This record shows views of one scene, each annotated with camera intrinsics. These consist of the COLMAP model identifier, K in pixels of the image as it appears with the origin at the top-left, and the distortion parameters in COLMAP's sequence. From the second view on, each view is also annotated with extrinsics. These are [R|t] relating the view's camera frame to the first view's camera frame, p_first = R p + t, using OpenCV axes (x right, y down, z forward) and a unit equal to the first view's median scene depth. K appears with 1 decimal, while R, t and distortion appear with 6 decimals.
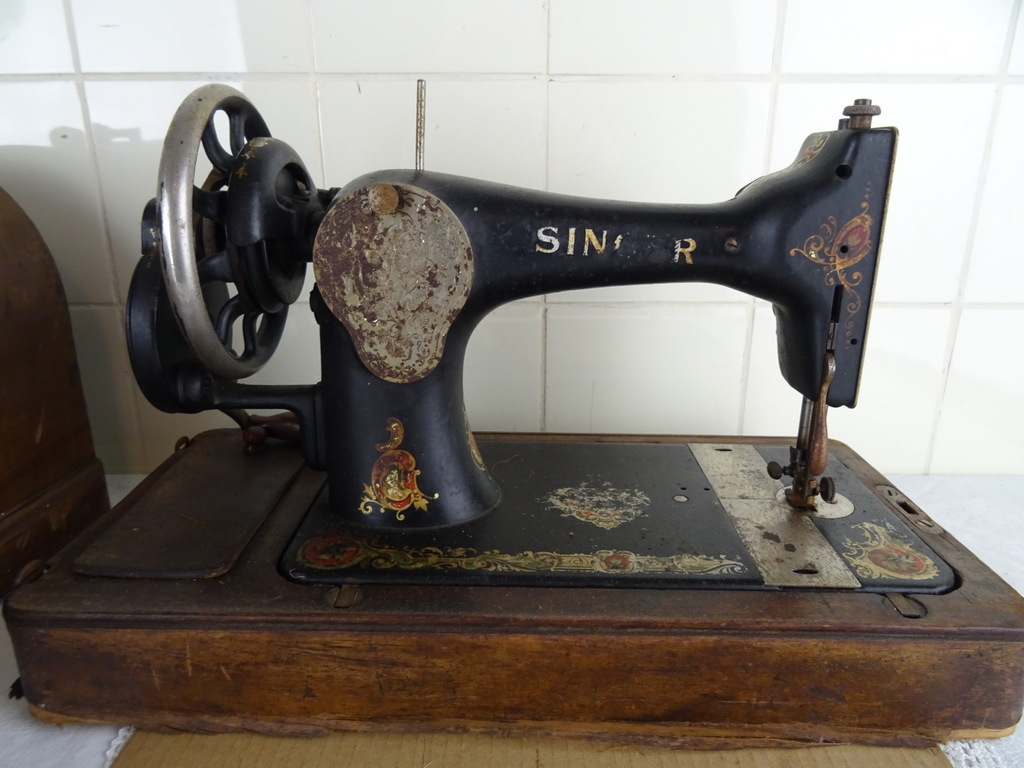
lens RADIAL K [[733.3, 0, 515.0], [0, 733.3, 379.1], [0, 0, 1]] dist [0.004904, -0.018204]
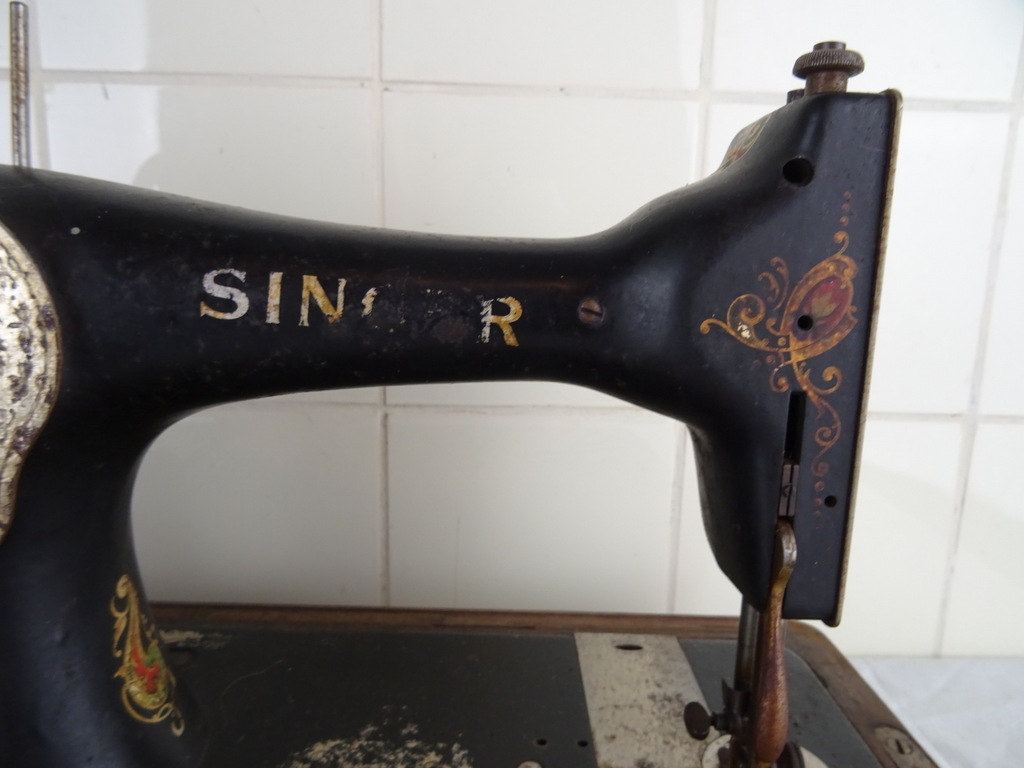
lens RADIAL K [[733.3, 0, 510.1], [0, 733.3, 382.3], [0, 0, 1]] dist [0.004904, -0.018204]
pose [[0.999588, 0.016350, 0.023591, 0.247466], [-0.013395, 0.992639, -0.120367, -0.076196], [-0.025385, 0.120002, 0.992449, 0.536067]]
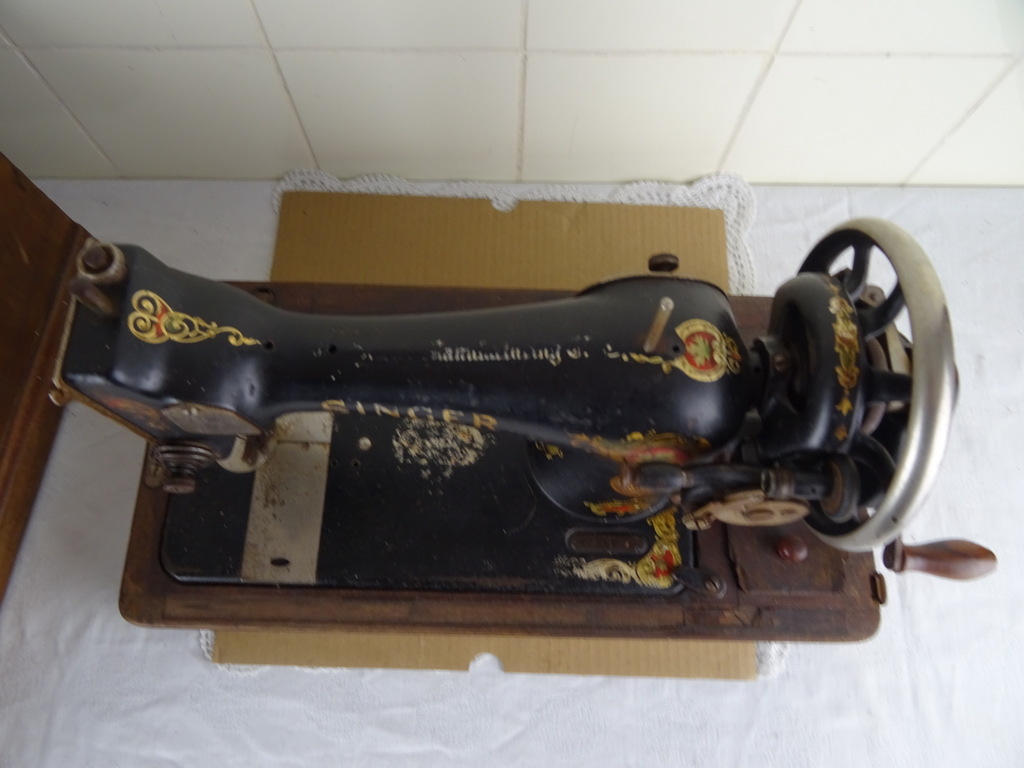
lens RADIAL K [[733.3, 0, 508.0], [0, 733.3, 378.3], [0, 0, 1]] dist [0.004904, -0.018204]
pose [[-0.998869, -0.030356, -0.036597, 0.067416], [-0.037897, 0.043420, 0.998338, -1.228549], [-0.028717, 0.998596, -0.044521, 1.210185]]
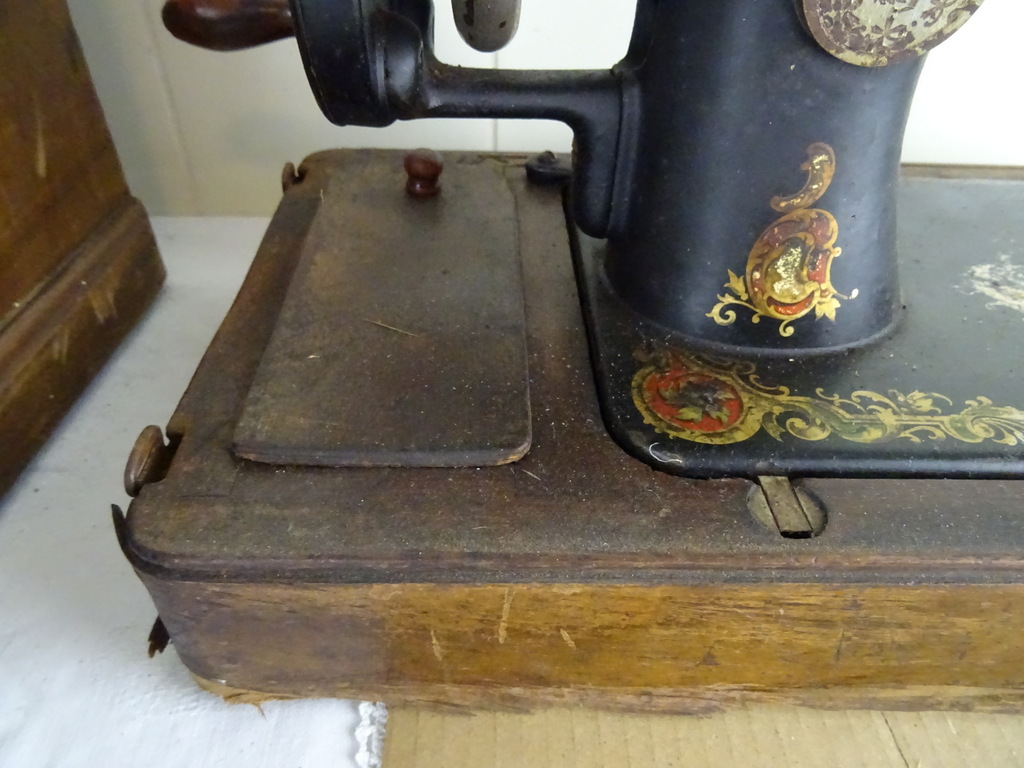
lens RADIAL K [[733.3, 0, 512.3], [0, 733.3, 388.1], [0, 0, 1]] dist [0.004904, -0.018204]
pose [[0.999173, -0.000030, 0.040652, -0.445091], [-0.015635, 0.922804, 0.384952, 0.020983], [-0.037526, -0.385270, 0.922041, 0.557166]]
